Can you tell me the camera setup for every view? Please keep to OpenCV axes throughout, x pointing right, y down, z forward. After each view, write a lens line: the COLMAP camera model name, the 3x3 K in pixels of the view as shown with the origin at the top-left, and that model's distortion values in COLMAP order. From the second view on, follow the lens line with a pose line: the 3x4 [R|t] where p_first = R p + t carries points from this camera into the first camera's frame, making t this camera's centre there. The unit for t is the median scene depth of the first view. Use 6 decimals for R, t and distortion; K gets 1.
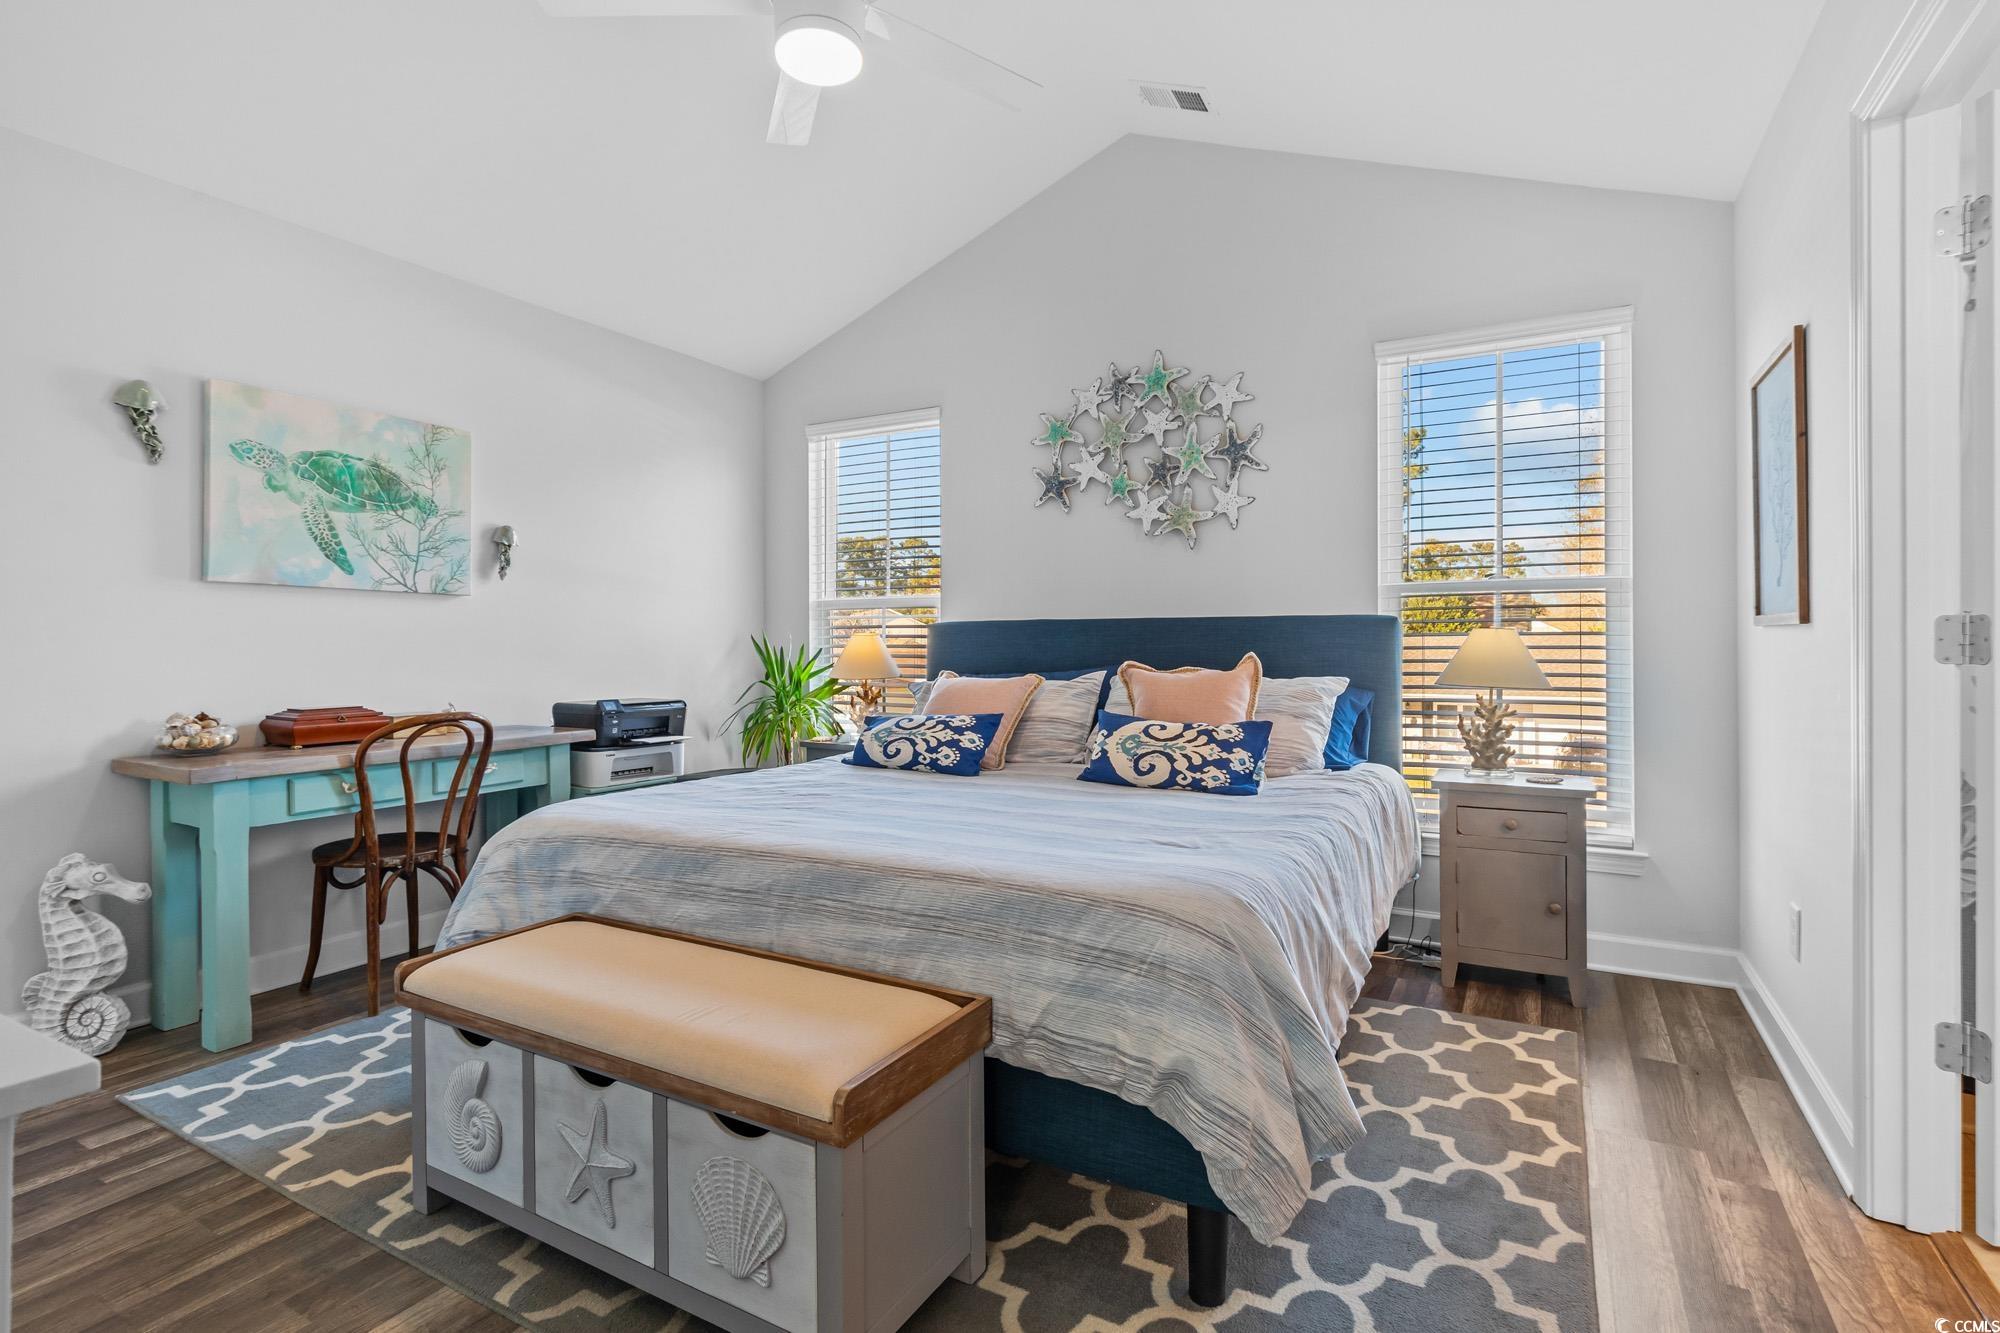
lens RADIAL K [[934.2, 0, 1002.7], [0, 934.2, 647.7], [0, 0, 1]] dist [-0.004245, -0.000338]
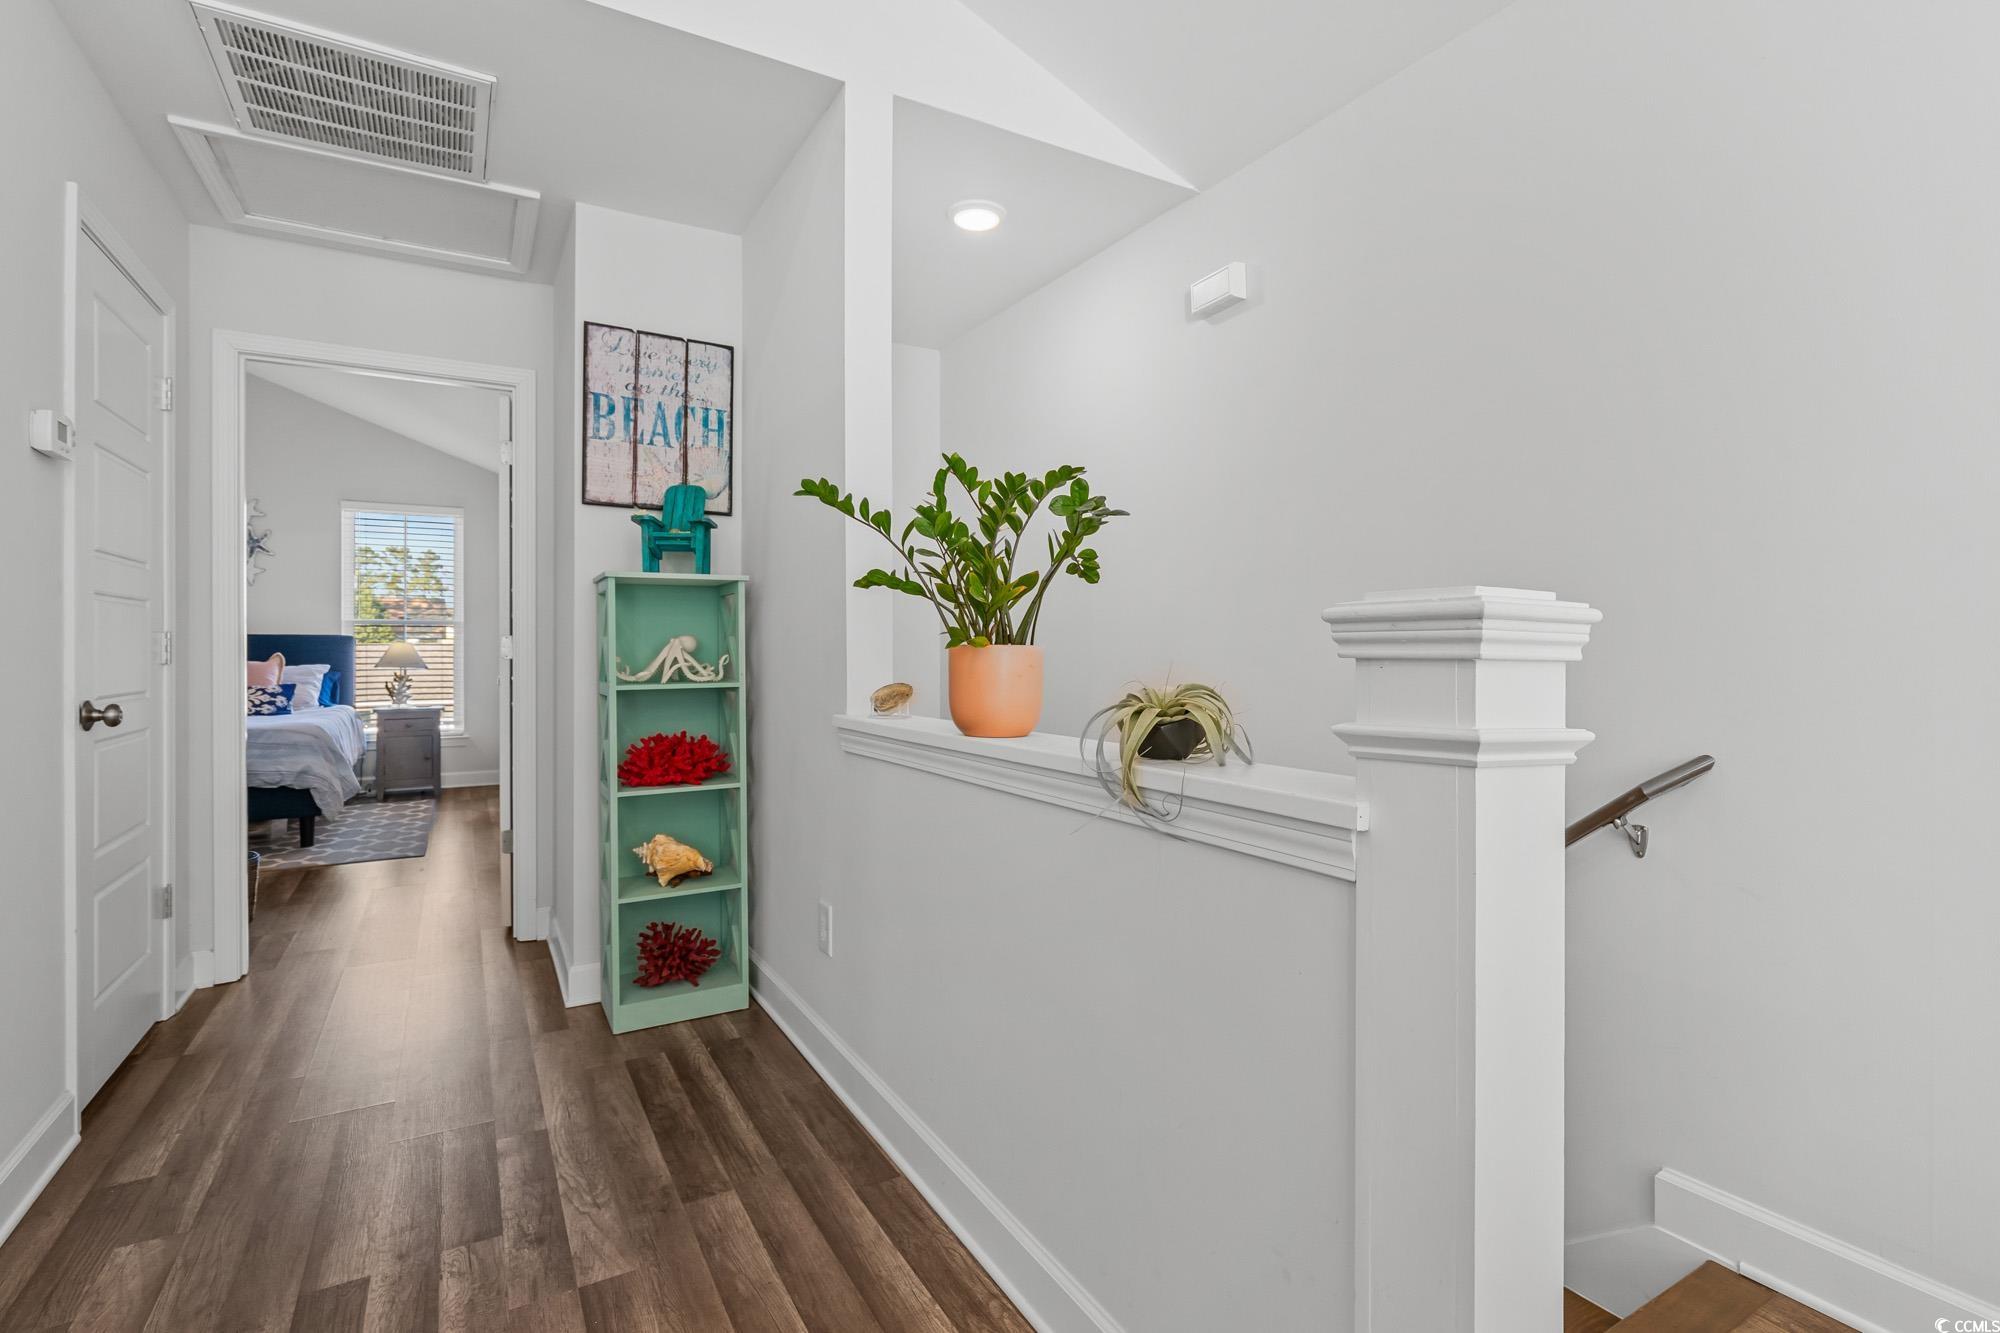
lens RADIAL K [[934.2, 0, 1002.7], [0, 934.2, 647.7], [0, 0, 1]] dist [-0.004245, -0.000338]
pose [[0.495706, 0.007651, 0.868457, -0.810100], [0.002596, 0.999944, -0.010292, 0.021139], [-0.868487, 0.007356, 0.495658, -1.569512]]
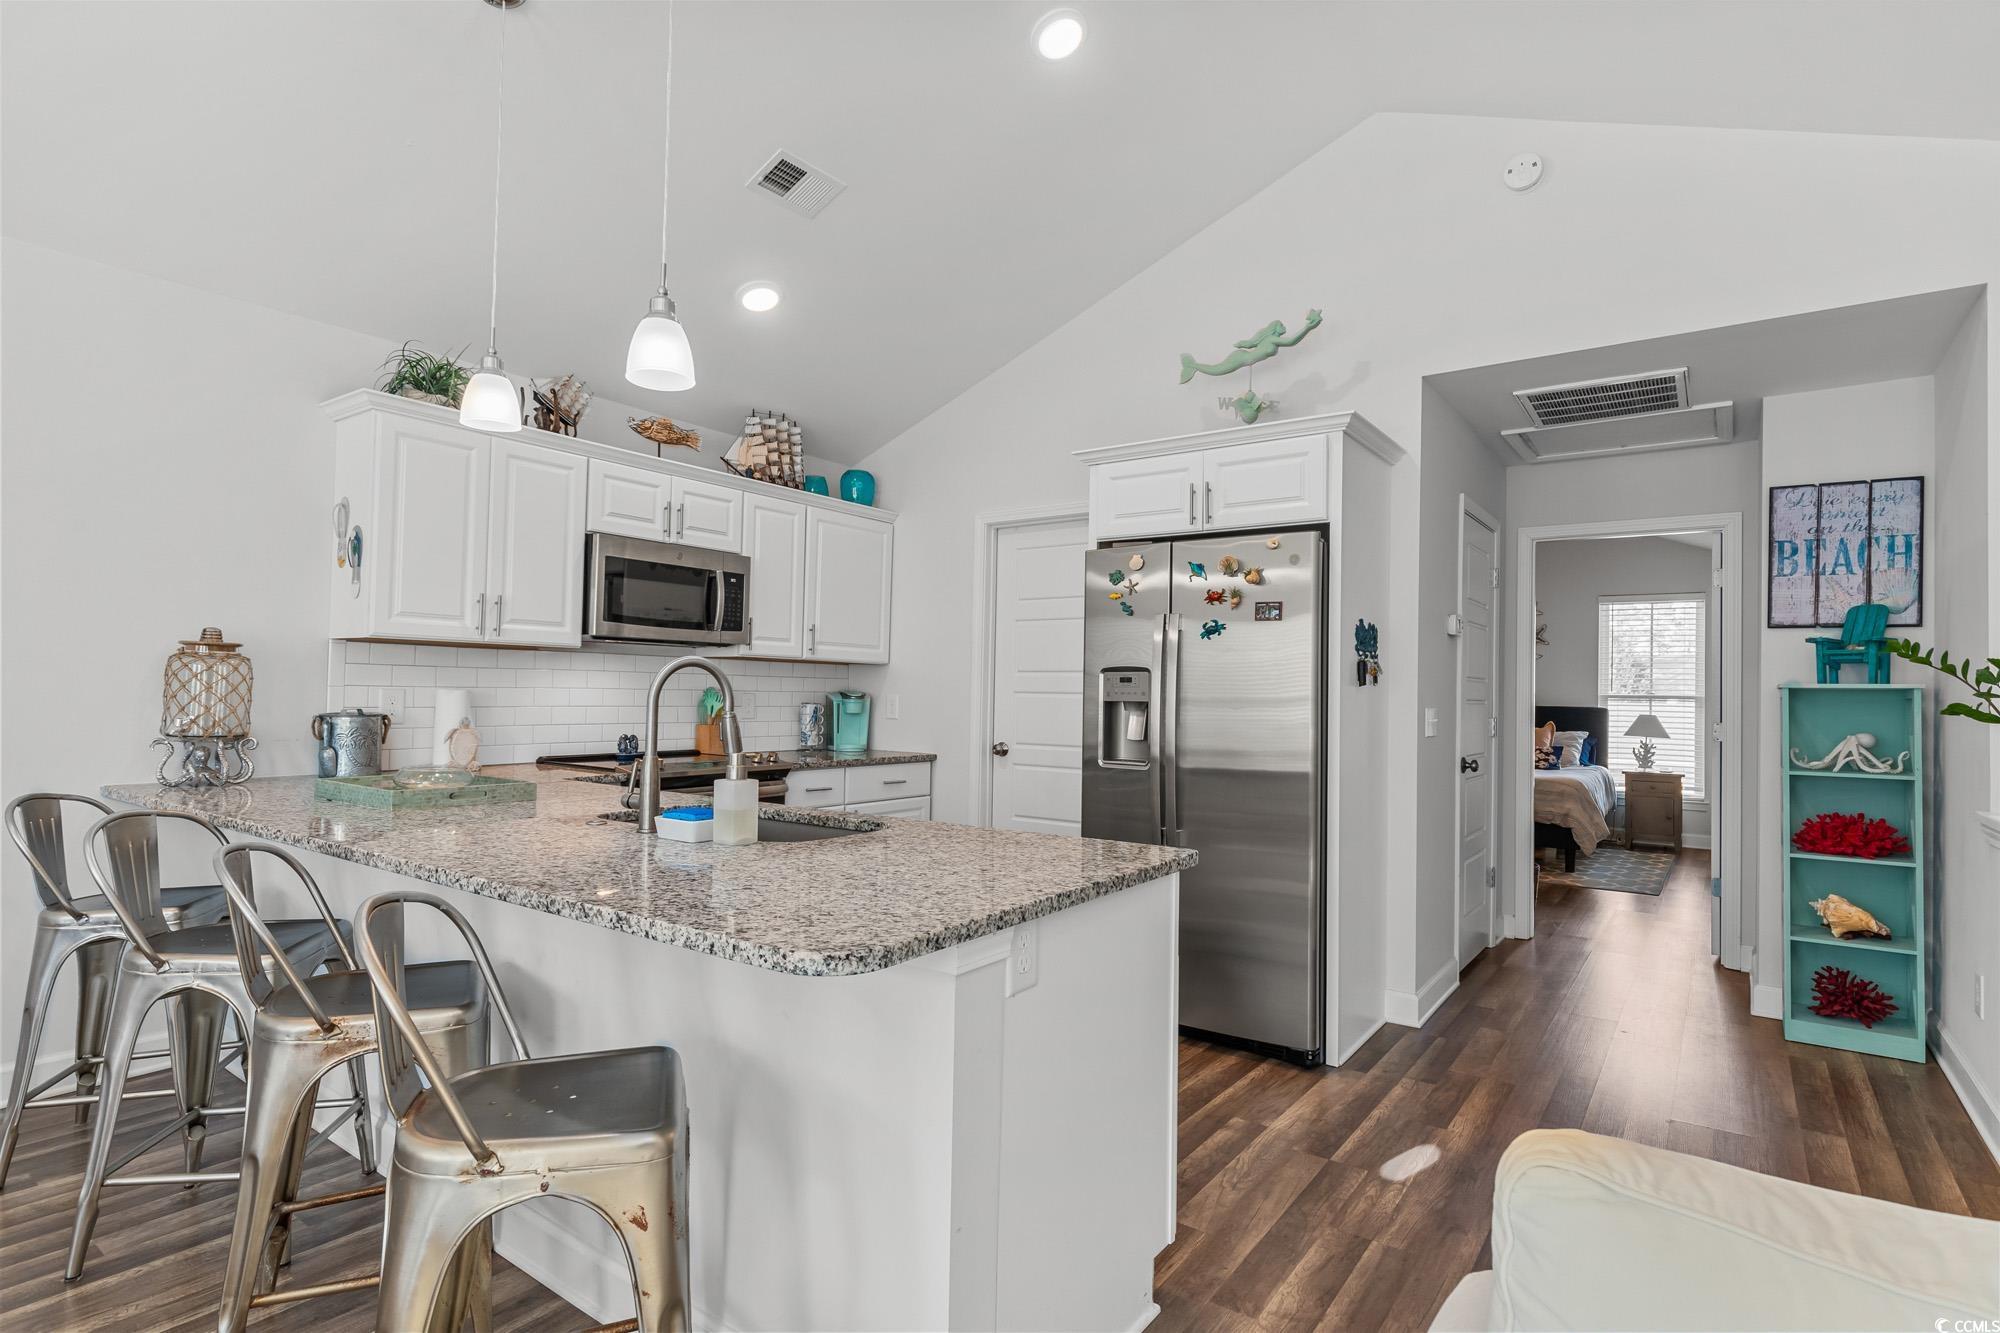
lens RADIAL K [[996.0, 0, 1012.1], [0, 996.0, 671.9], [0, 0, 1]] dist [0.000102, 0.000160]
pose [[0.994489, 0.025476, -0.101697, -1.084569], [-0.028260, 0.999262, -0.026031, -0.020474], [0.100959, 0.028761, 0.994475, -2.202487]]
